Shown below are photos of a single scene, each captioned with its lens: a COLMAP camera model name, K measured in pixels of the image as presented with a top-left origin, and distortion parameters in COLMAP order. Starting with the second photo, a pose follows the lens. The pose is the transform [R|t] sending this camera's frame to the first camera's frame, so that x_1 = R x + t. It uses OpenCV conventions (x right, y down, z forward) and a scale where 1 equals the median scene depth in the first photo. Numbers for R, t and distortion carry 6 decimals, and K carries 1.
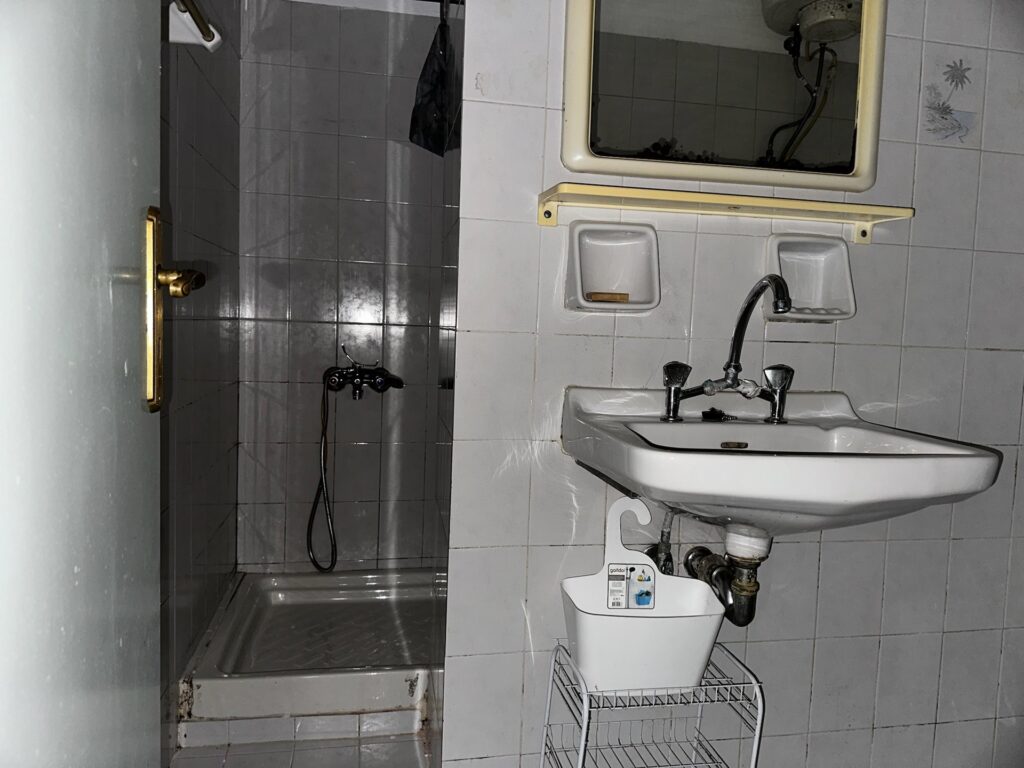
lens RADIAL K [[707.7, 0, 486.5], [0, 707.7, 372.6], [0, 0, 1]] dist [0.114076, -0.130032]
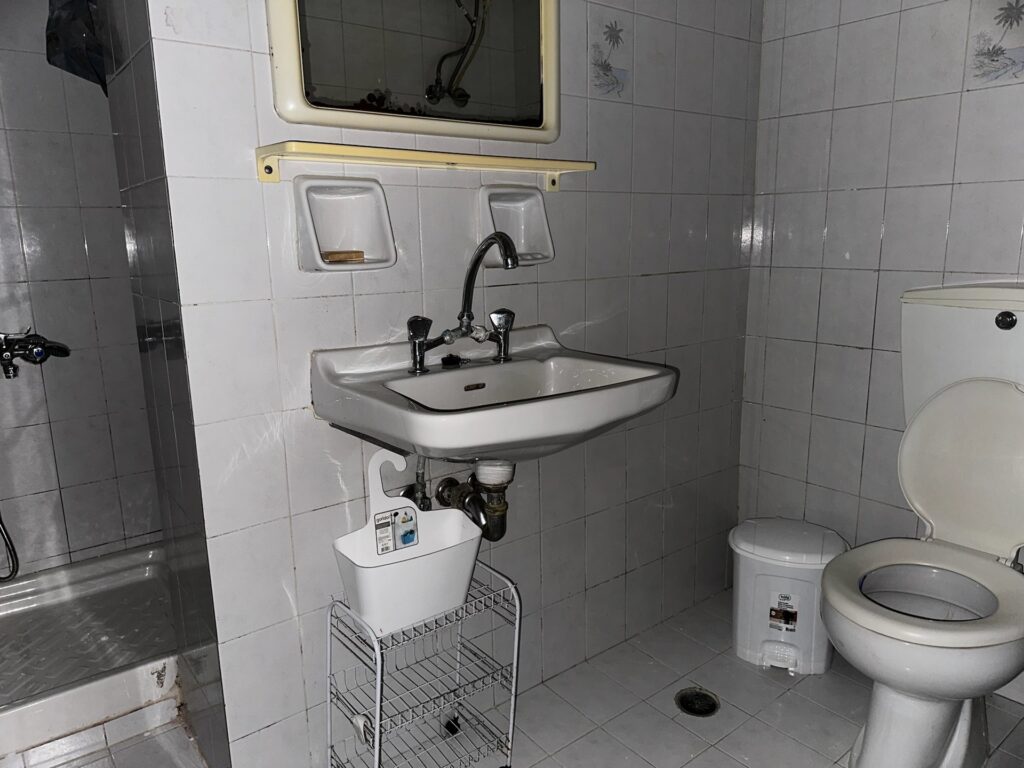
lens RADIAL K [[732.0, 0, 454.1], [0, 732.0, 374.2], [0, 0, 1]] dist [0.182460, -0.346595]
pose [[0.894783, -0.150737, 0.420287, -0.148603], [0.091779, 0.983283, 0.157261, -0.094306], [-0.436966, -0.102141, 0.893660, 0.003945]]
